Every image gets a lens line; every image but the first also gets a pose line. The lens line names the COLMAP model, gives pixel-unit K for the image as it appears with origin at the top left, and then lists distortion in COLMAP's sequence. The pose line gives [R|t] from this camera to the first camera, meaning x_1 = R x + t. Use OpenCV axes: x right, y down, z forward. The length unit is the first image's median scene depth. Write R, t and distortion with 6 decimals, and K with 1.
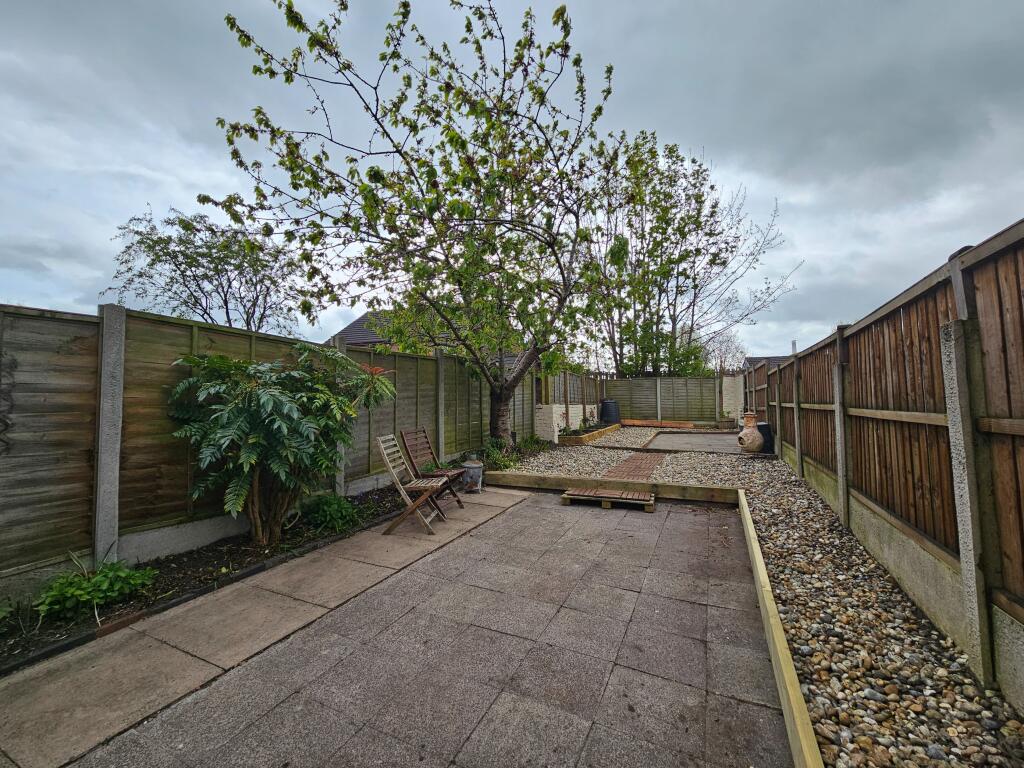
lens RADIAL K [[416.3, 0, 511.2], [0, 416.3, 381.5], [0, 0, 1]] dist [-0.003657, -0.000547]
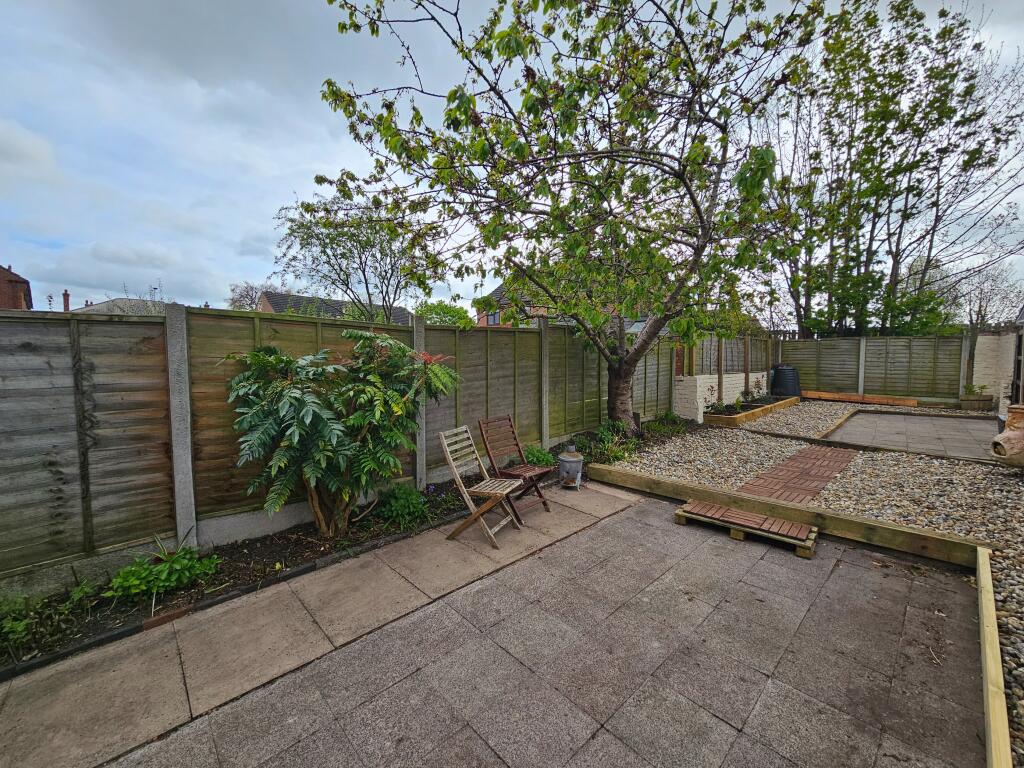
lens RADIAL K [[416.3, 0, 511.8], [0, 416.3, 382.8], [0, 0, 1]] dist [-0.003657, -0.000547]
pose [[0.930670, 0.027517, -0.364825, 0.142851], [0.013461, 0.993917, 0.109306, -0.066424], [0.365613, -0.106638, 0.924638, 0.245779]]
